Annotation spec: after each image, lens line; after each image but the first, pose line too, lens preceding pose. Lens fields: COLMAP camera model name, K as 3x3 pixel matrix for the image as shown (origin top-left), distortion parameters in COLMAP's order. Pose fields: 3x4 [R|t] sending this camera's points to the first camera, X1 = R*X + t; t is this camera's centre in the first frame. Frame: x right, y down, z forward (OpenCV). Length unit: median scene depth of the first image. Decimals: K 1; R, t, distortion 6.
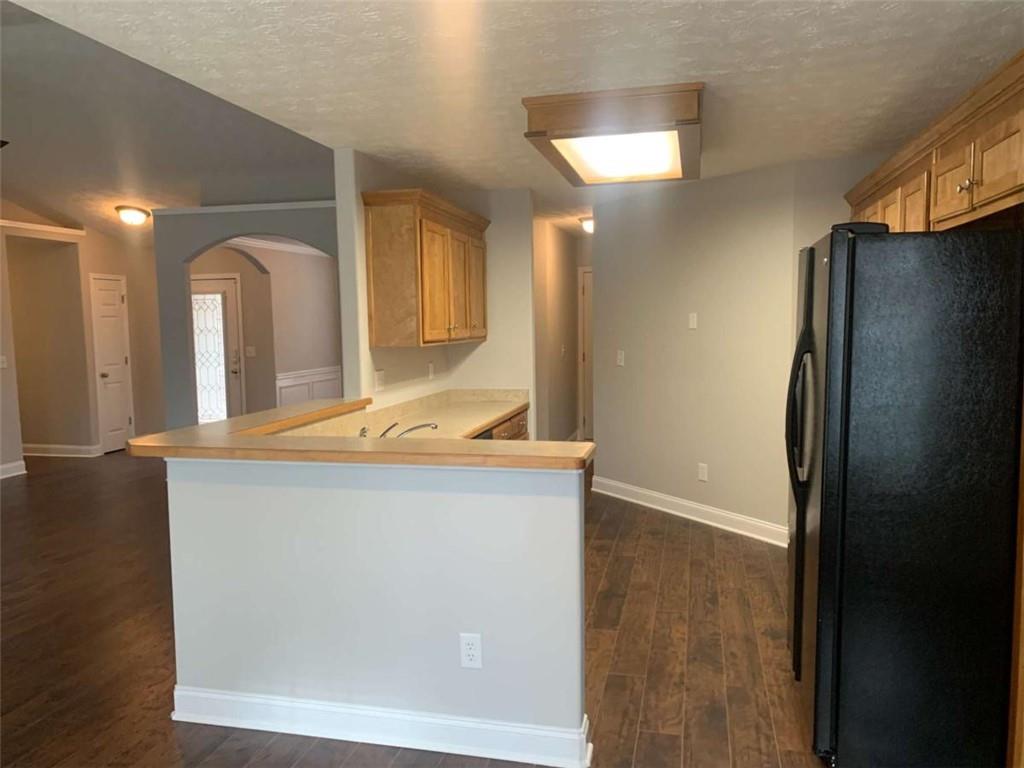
lens RADIAL K [[790.7, 0, 512.0], [0, 790.7, 384.0], [0, 0, 1]] dist [0.007920, 0.004803]
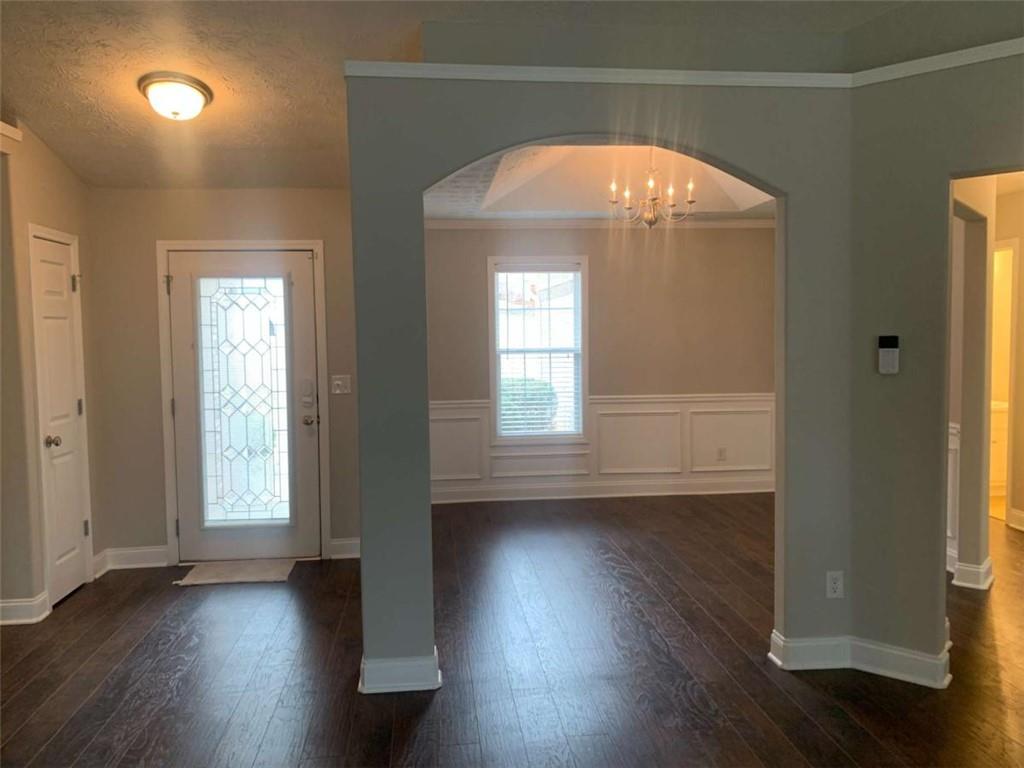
lens RADIAL K [[790.7, 0, 512.0], [0, 790.7, 384.0], [0, 0, 1]] dist [0.007920, 0.004803]
pose [[0.932280, -0.022182, 0.361057, -0.416681], [0.030662, 0.999372, -0.017774, -0.027512], [-0.360436, 0.027641, 0.932374, 0.444304]]
